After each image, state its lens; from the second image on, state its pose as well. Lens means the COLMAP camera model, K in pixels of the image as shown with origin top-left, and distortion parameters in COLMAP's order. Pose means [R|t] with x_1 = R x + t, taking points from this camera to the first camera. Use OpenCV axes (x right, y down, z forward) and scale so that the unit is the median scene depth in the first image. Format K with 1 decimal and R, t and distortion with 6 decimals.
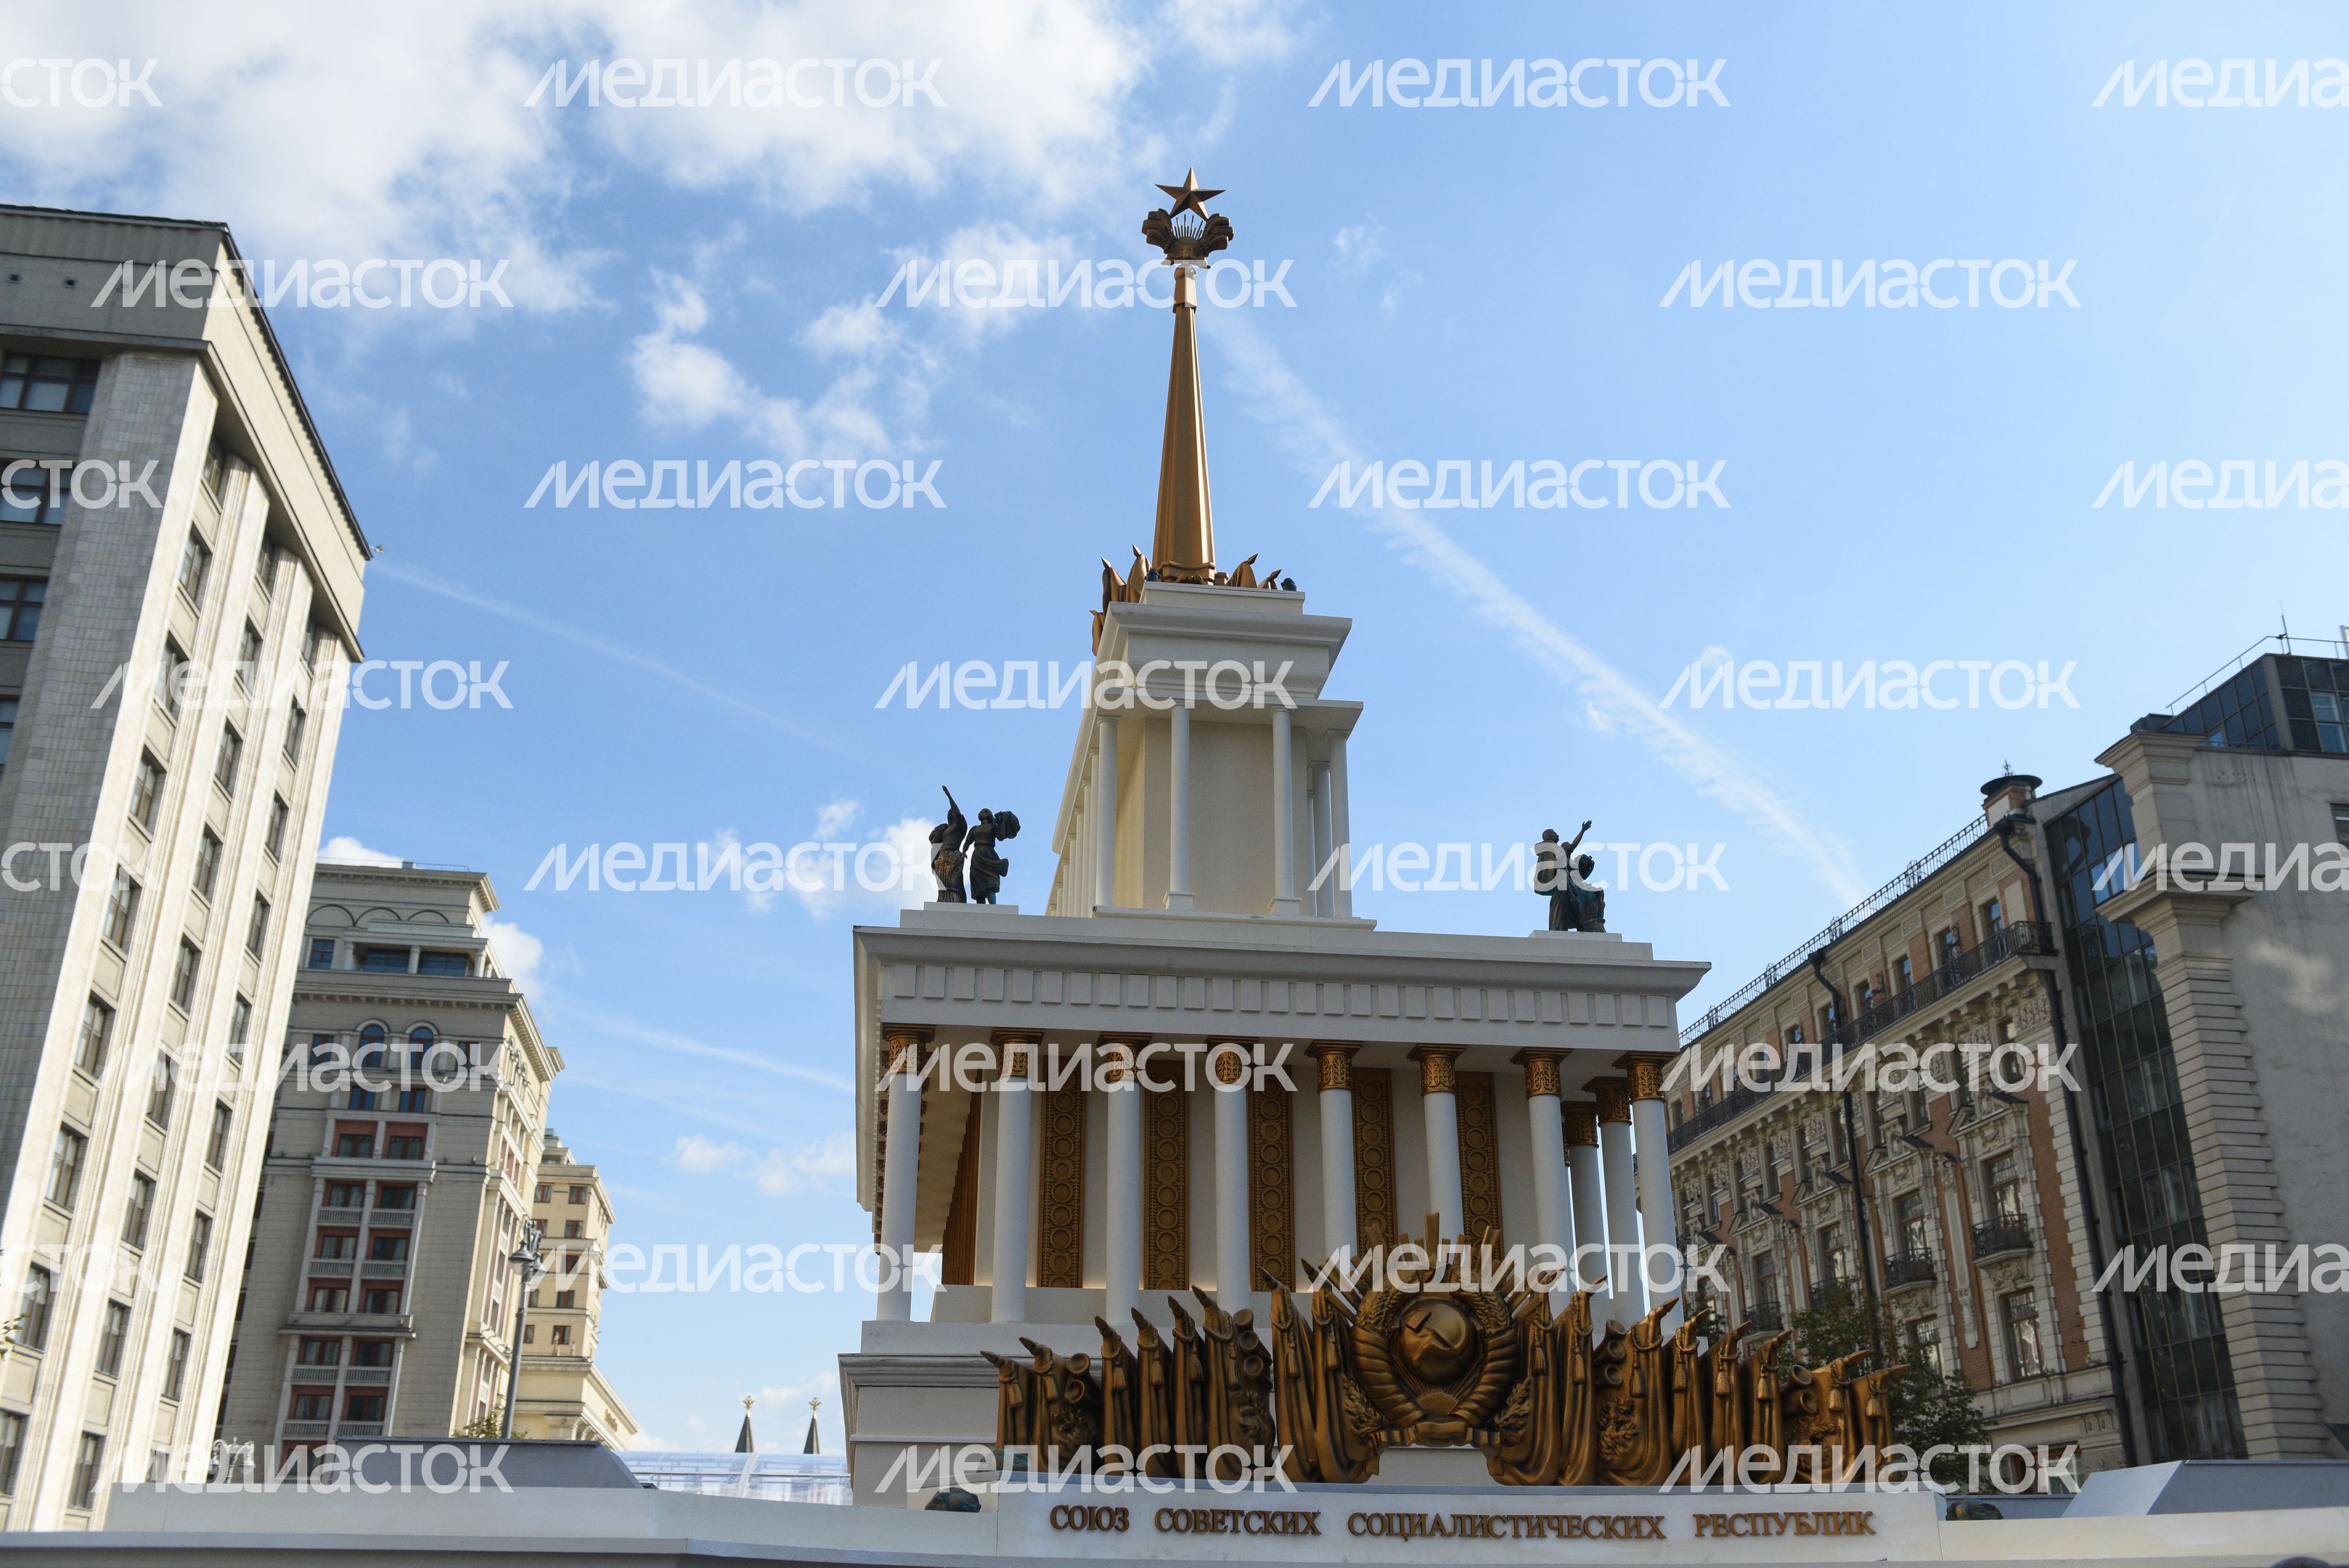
lens RADIAL K [[2047.5, 0, 1170.0], [0, 2047.5, 771.0], [0, 0, 1]] dist [0.002651, 0.020868]
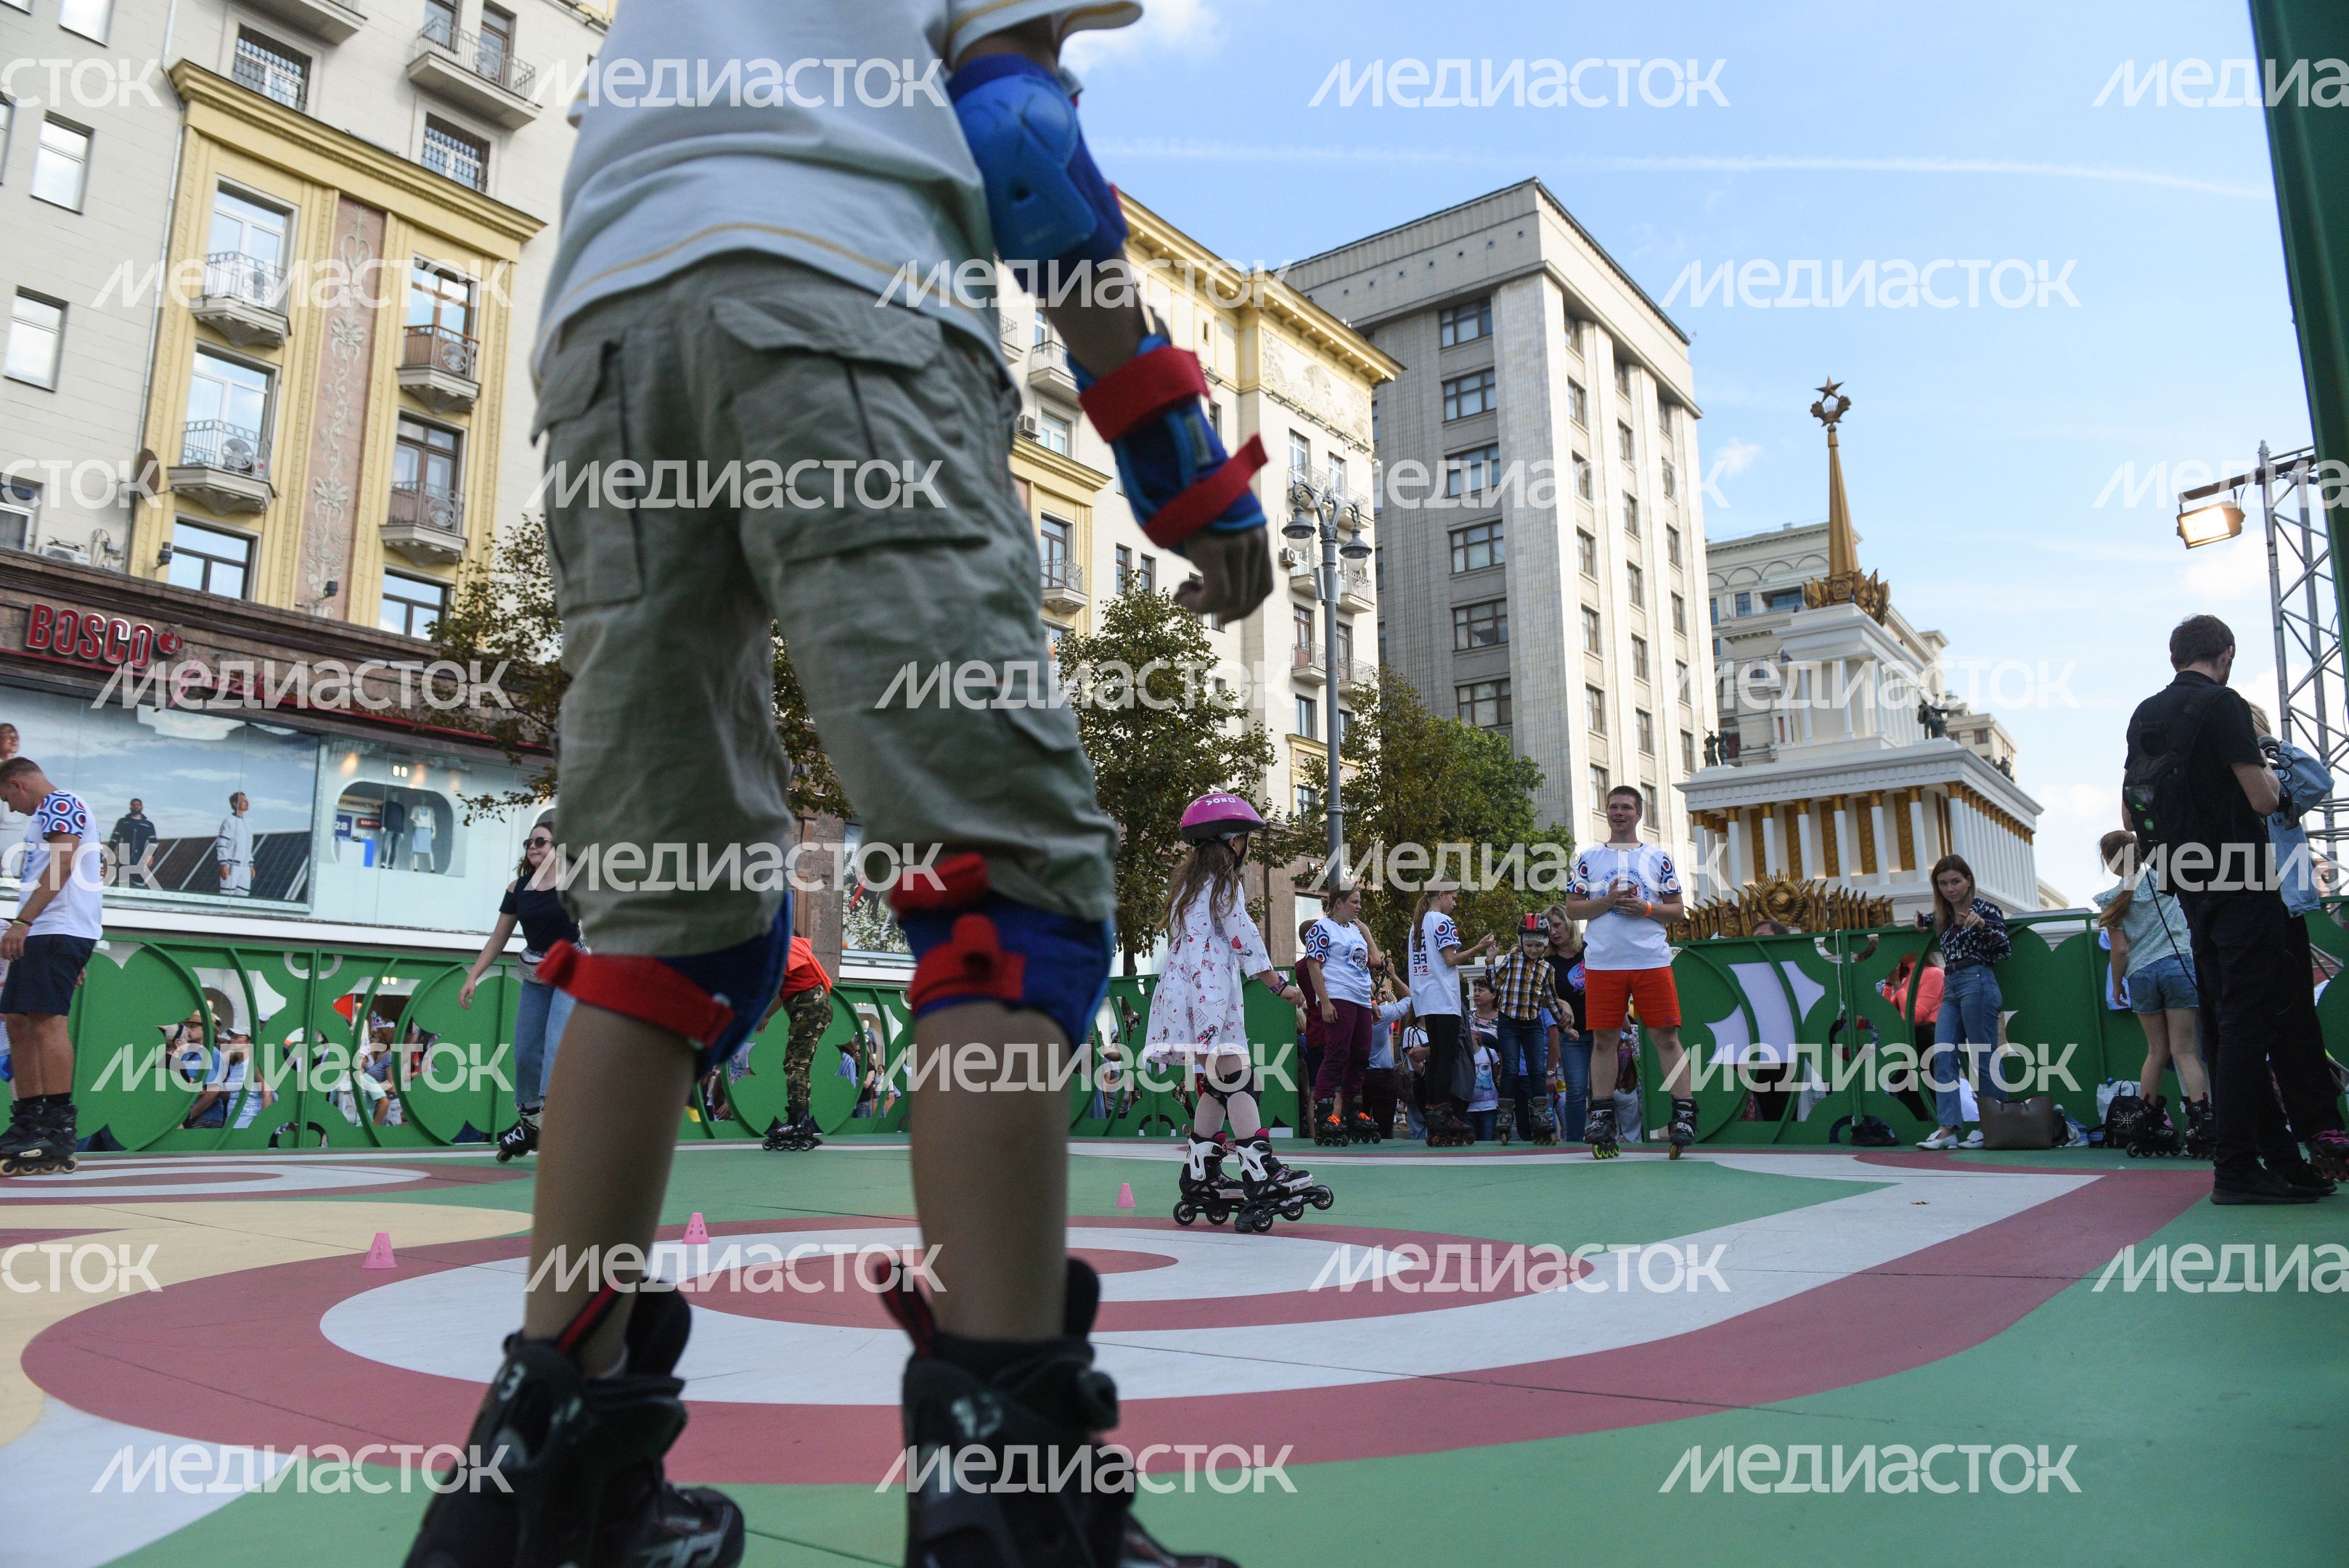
lens RADIAL K [[1596.3, 0, 1176.9], [0, 1596.3, 797.2], [0, 0, 1]] dist [-0.049586, -0.002281]
pose [[0.709908, -0.129698, -0.692249, 0.093912], [0.284128, 0.952105, 0.112991, -0.037535], [0.644439, -0.276901, 0.712758, -0.118562]]
